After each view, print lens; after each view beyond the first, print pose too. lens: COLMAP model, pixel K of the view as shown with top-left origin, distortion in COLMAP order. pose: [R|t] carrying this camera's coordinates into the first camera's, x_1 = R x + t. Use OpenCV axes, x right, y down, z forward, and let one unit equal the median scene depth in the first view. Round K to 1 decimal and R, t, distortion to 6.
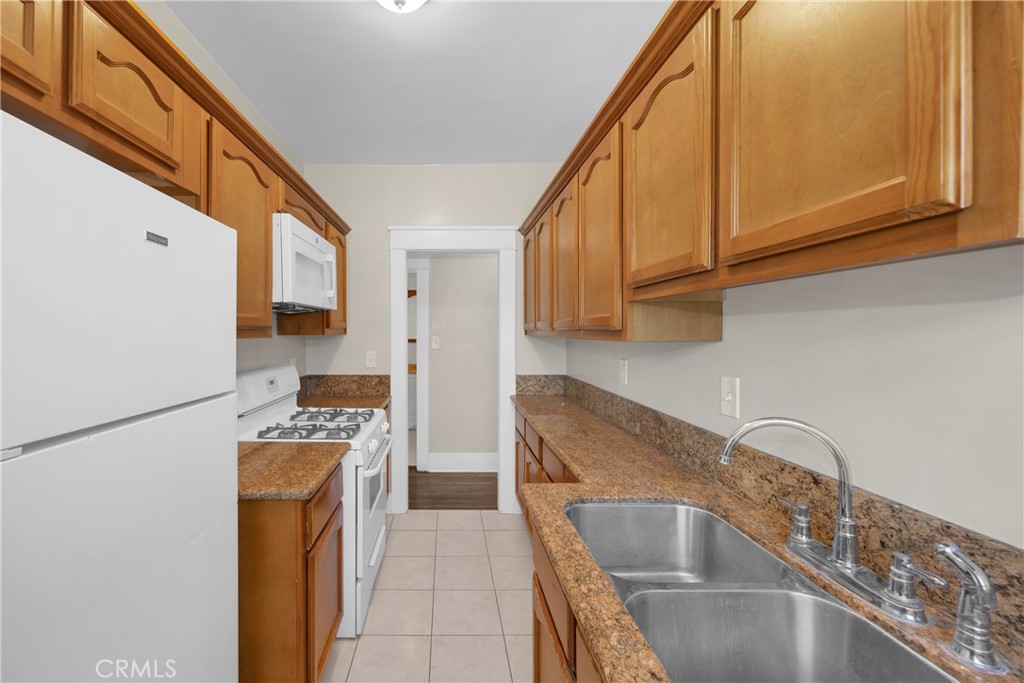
lens RADIAL K [[393.5, 0, 510.8], [0, 393.5, 335.1], [0, 0, 1]] dist [-0.007026, 0.000445]
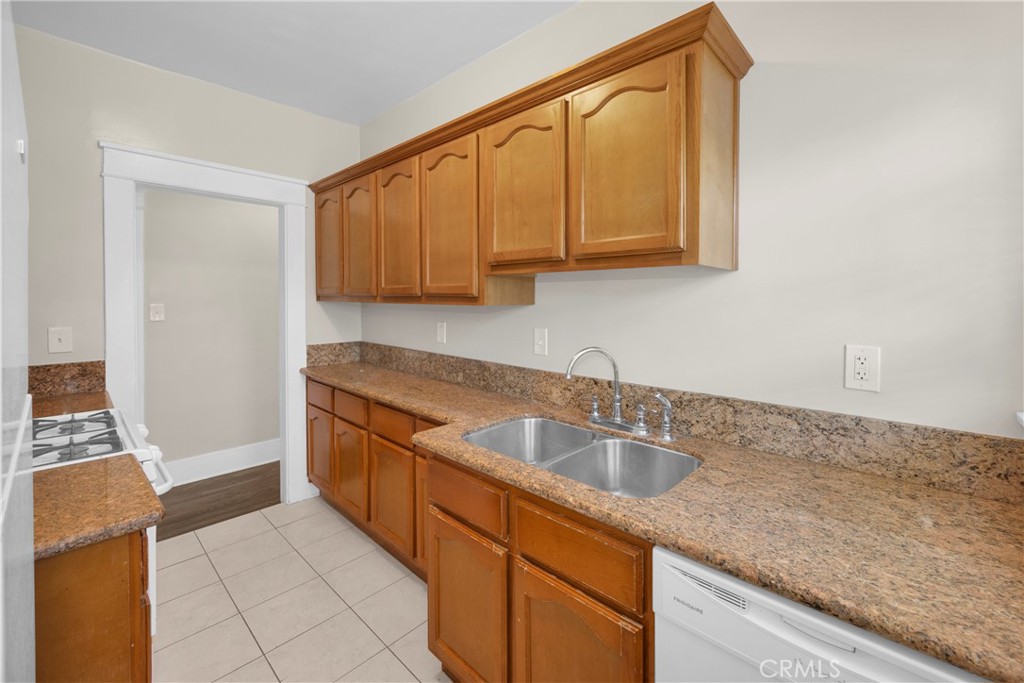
lens RADIAL K [[425.1, 0, 523.7], [0, 425.1, 302.6], [0, 0, 1]] dist [-0.014410, 0.000709]
pose [[0.674200, -0.005480, 0.738529, -0.661019], [0.003514, 0.999985, 0.004212, 0.000571], [-0.738541, -0.000245, 0.674209, -0.042601]]
